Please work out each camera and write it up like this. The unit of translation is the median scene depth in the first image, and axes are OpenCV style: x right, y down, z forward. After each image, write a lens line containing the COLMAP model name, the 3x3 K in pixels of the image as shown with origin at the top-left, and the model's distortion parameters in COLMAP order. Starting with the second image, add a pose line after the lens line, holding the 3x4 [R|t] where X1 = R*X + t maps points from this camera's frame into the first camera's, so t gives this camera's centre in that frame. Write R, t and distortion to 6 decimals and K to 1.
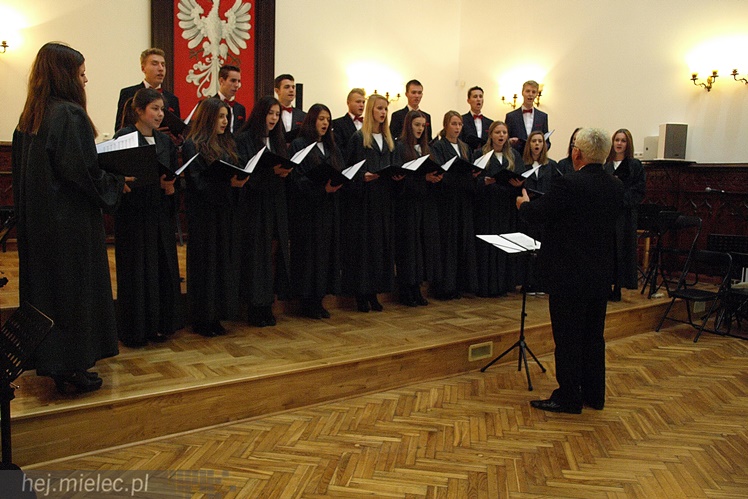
lens RADIAL K [[645.8, 0, 367.6], [0, 645.8, 251.5], [0, 0, 1]] dist [-0.074742, 0.094849]
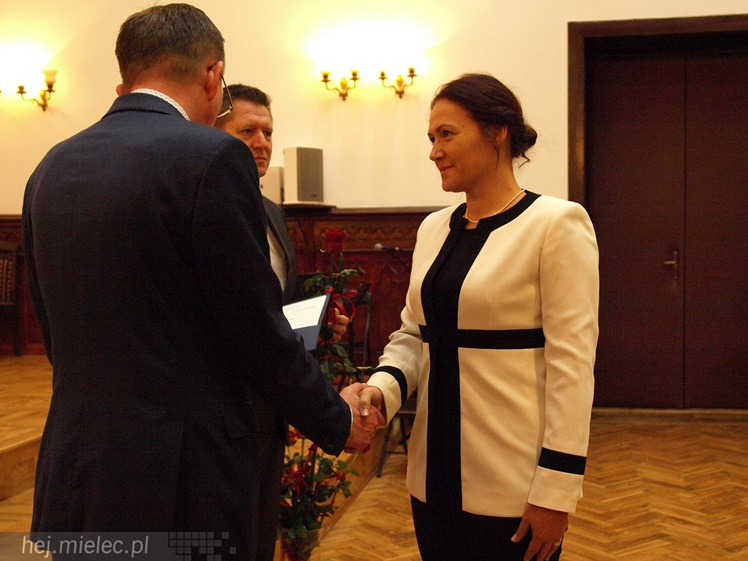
lens RADIAL K [[1003.0, 0, 416.1], [0, 1003.0, 283.7], [0, 0, 1]] dist [0.020247, 0.000000]
pose [[0.695117, -0.061510, 0.716260, -0.265202], [0.111638, 0.993482, -0.023026, -0.043702], [-0.710175, 0.095967, 0.697453, 0.351257]]
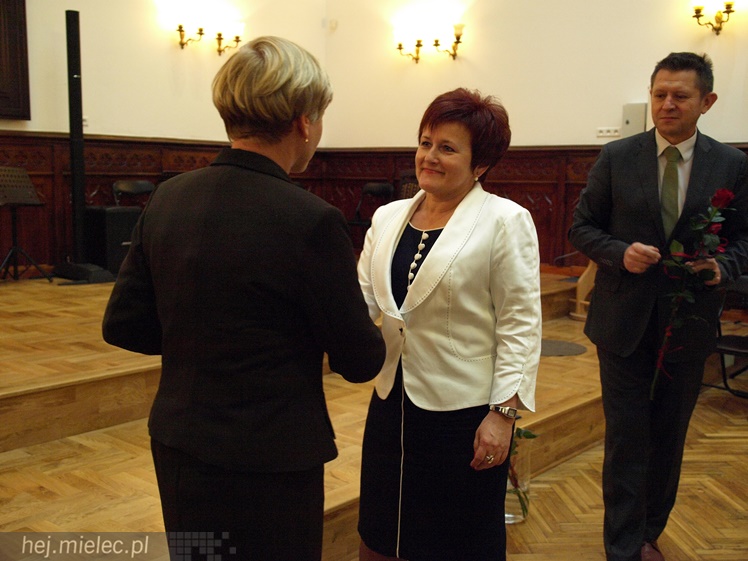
lens RADIAL K [[873.2, 0, 373.3], [0, 873.2, 286.3], [0, 0, 1]] dist [0.024628, 0.000000]
pose [[0.971015, -0.042864, 0.235142, -0.068222], [0.038730, 0.999004, 0.022173, -0.032645], [-0.235859, -0.012423, 0.971708, 0.276729]]
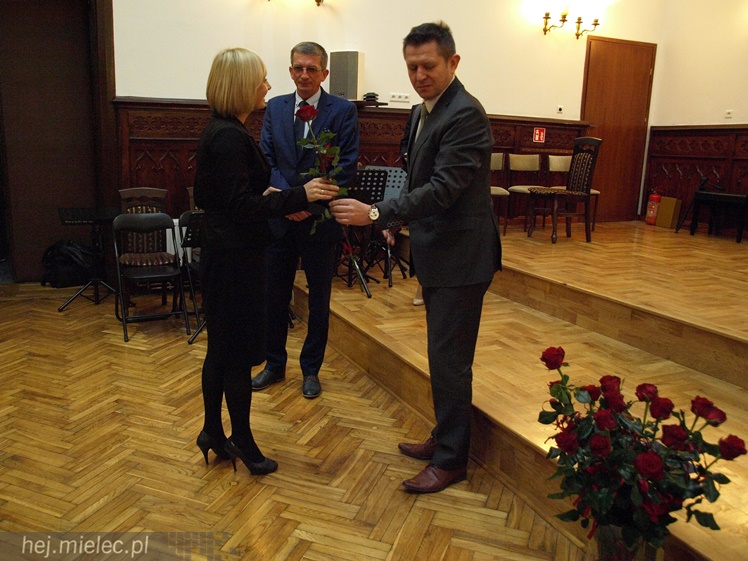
lens RADIAL K [[640.4, 0, 368.4], [0, 640.4, 281.8], [0, 0, 1]] dist [-0.095309, 0.122827]
pose [[-0.210029, 0.179660, -0.961047, 0.597725], [-0.146778, 0.966037, 0.212670, -0.083850], [0.966615, 0.185728, -0.176525, 0.874401]]
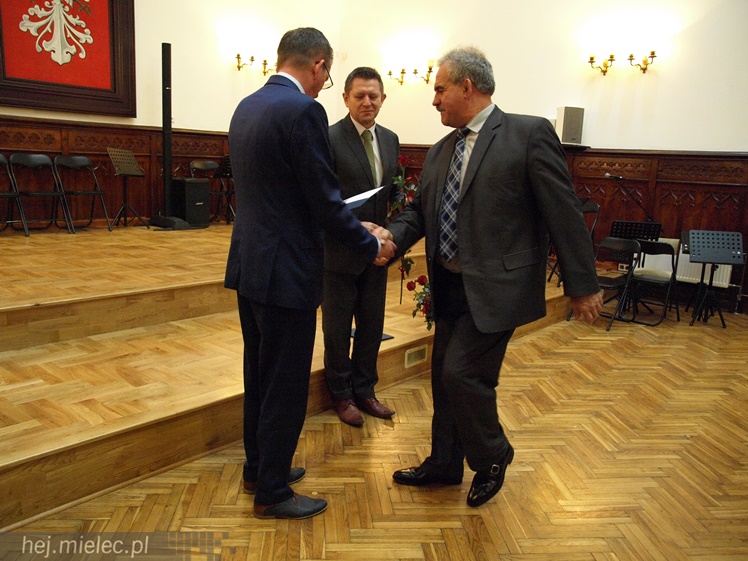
lens RADIAL K [[640.4, 0, 374.6], [0, 640.4, 288.7], [0, 0, 1]] dist [-0.095309, 0.122827]
pose [[0.968880, -0.029006, 0.245826, -0.093165], [0.007417, 0.996066, 0.088299, -0.015139], [-0.247420, -0.083728, 0.965284, 0.170858]]
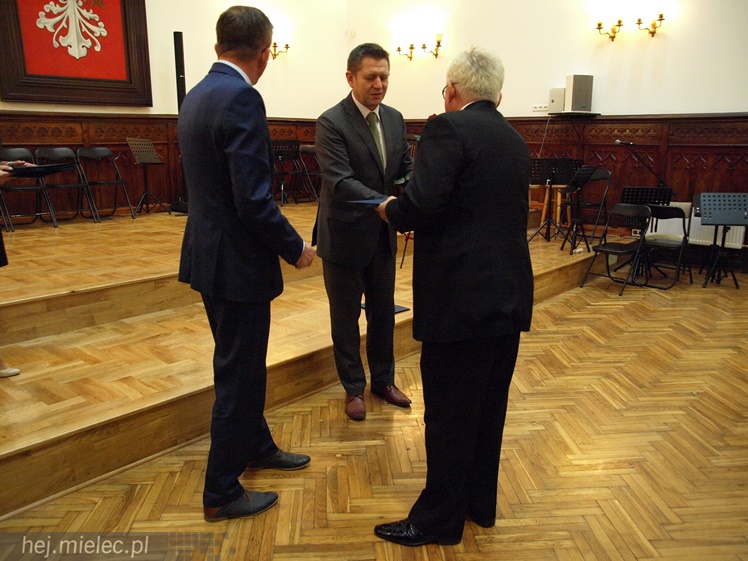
lens RADIAL K [[640.4, 0, 374.1], [0, 640.4, 289.7], [0, 0, 1]] dist [-0.095309, 0.122827]
pose [[0.974420, -0.077290, 0.211024, -0.094764], [0.051051, 0.990578, 0.127077, -0.017648], [-0.218857, -0.113054, 0.969185, 0.132693]]
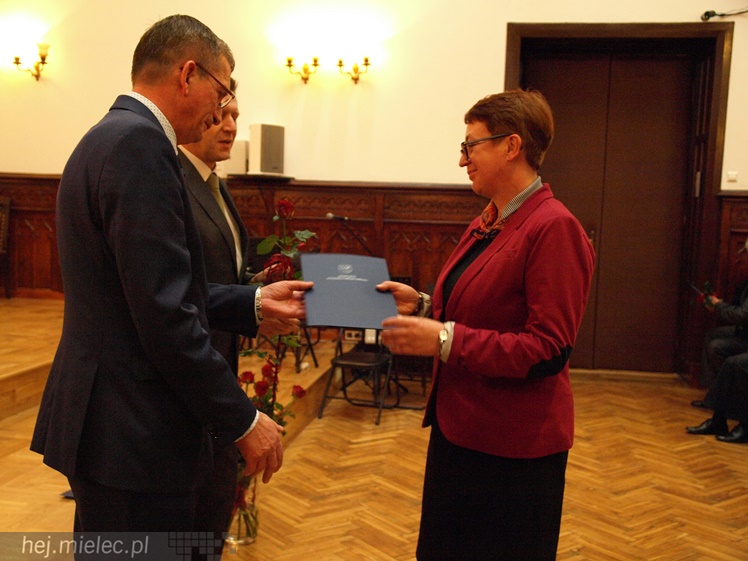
lens RADIAL K [[901.6, 0, 386.2], [0, 901.6, 278.5], [0, 0, 1]] dist [0.019090, 0.000000]
pose [[0.690048, -0.058670, 0.721382, -0.267114], [0.069235, 0.997489, 0.014898, -0.049748], [-0.720444, 0.039665, 0.692377, 0.312453]]
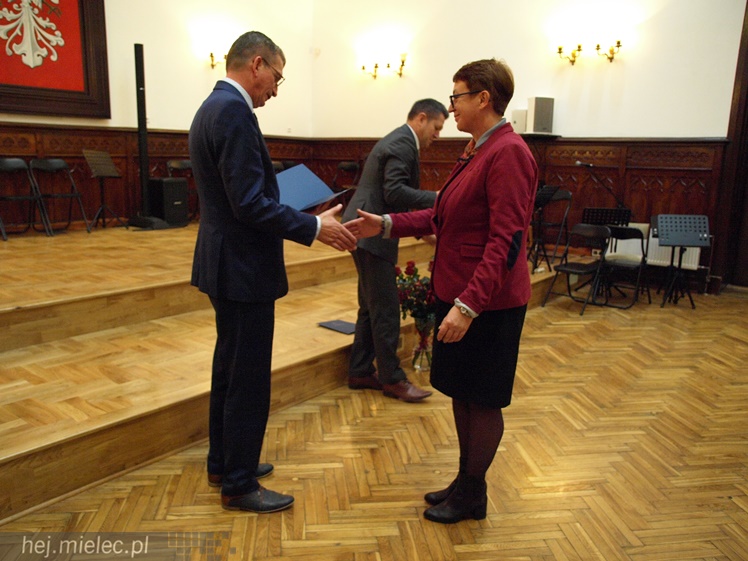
lens RADIAL K [[640.4, 0, 376.1], [0, 640.4, 289.8], [0, 0, 1]] dist [-0.095309, 0.122827]
pose [[0.960593, -0.063722, 0.270554, -0.087247], [0.037377, 0.994140, 0.101436, -0.015786], [-0.275433, -0.087326, 0.957346, 0.145149]]
